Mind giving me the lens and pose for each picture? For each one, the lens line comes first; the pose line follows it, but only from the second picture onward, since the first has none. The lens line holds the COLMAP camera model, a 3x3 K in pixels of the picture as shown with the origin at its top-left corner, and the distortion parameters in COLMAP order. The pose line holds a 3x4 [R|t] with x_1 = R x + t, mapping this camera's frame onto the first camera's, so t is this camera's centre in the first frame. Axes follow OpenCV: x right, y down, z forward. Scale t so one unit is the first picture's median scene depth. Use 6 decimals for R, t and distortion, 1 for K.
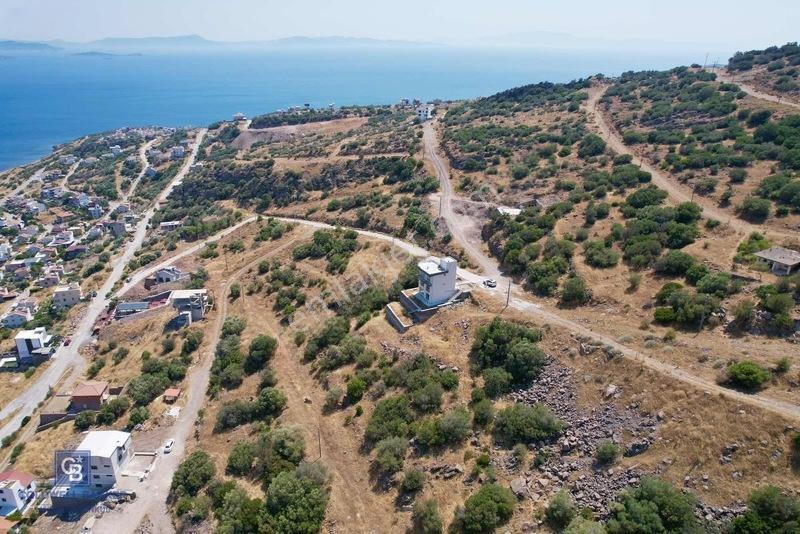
lens RADIAL K [[543.0, 0, 357.4], [0, 543.0, 263.8], [0, 0, 1]] dist [-0.051270, 0.031071]
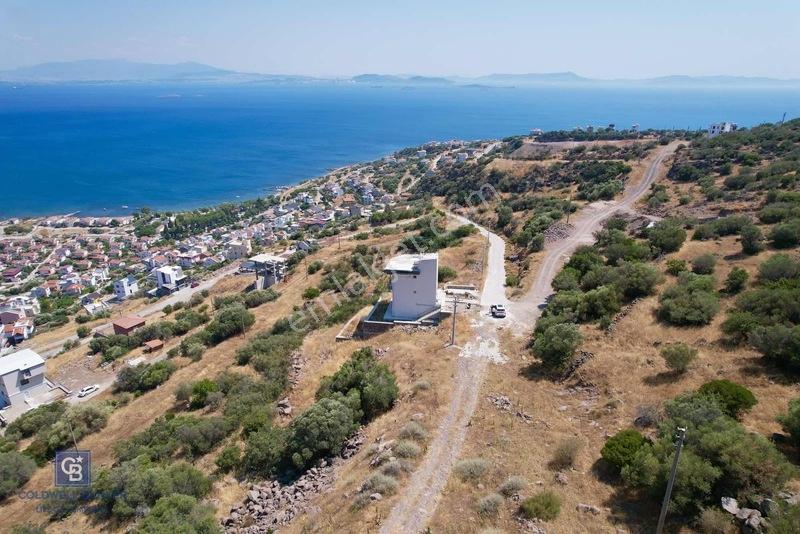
lens RADIAL K [[510.5, 0, 402.9], [0, 510.5, 273.7], [0, 0, 1]] dist [-0.069836, 0.065609]
pose [[0.840724, 0.201626, -0.502524, 0.393585], [-0.212959, 0.976417, 0.035482, -0.001550], [0.497827, 0.077187, 0.863835, 0.411874]]
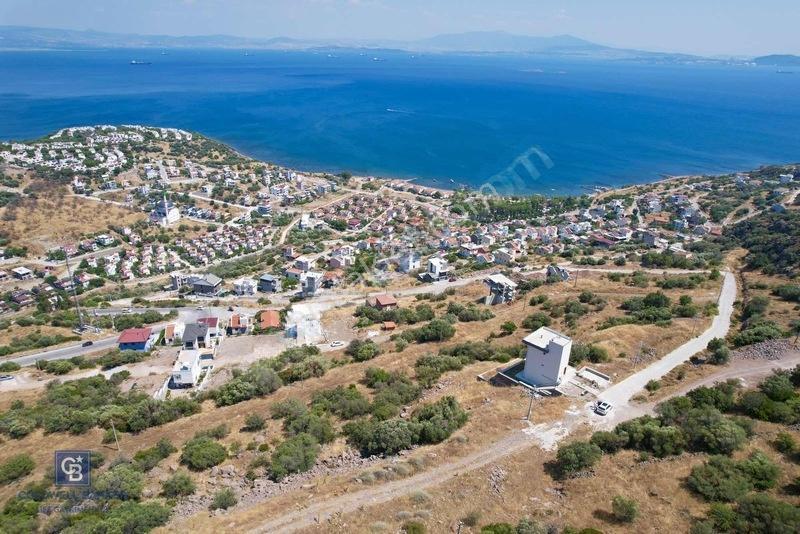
lens RADIAL K [[524.6, 0, 388.9], [0, 524.6, 271.3], [0, 0, 1]] dist [-0.063203, 0.053861]
pose [[0.322085, 0.388832, -0.863175, 0.596153], [-0.388834, 0.885642, 0.253863, -0.161535], [0.863174, 0.253866, 0.436443, 0.398697]]
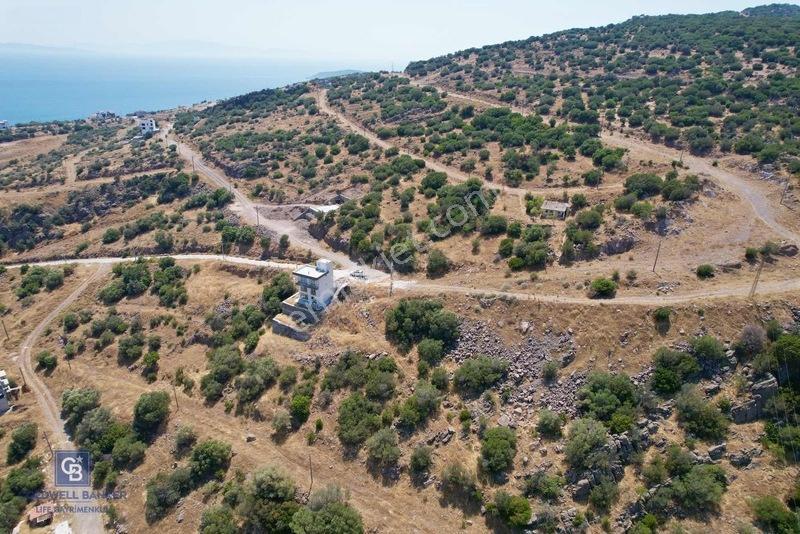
lens RADIAL K [[510.5, 0, 401.1], [0, 510.5, 261.0], [0, 0, 1]] dist [-0.069836, 0.065609]
pose [[0.783636, -0.217240, 0.581997, -0.257668], [0.214387, 0.973876, 0.074851, -0.043973], [-0.583054, 0.066117, 0.809738, 0.094114]]
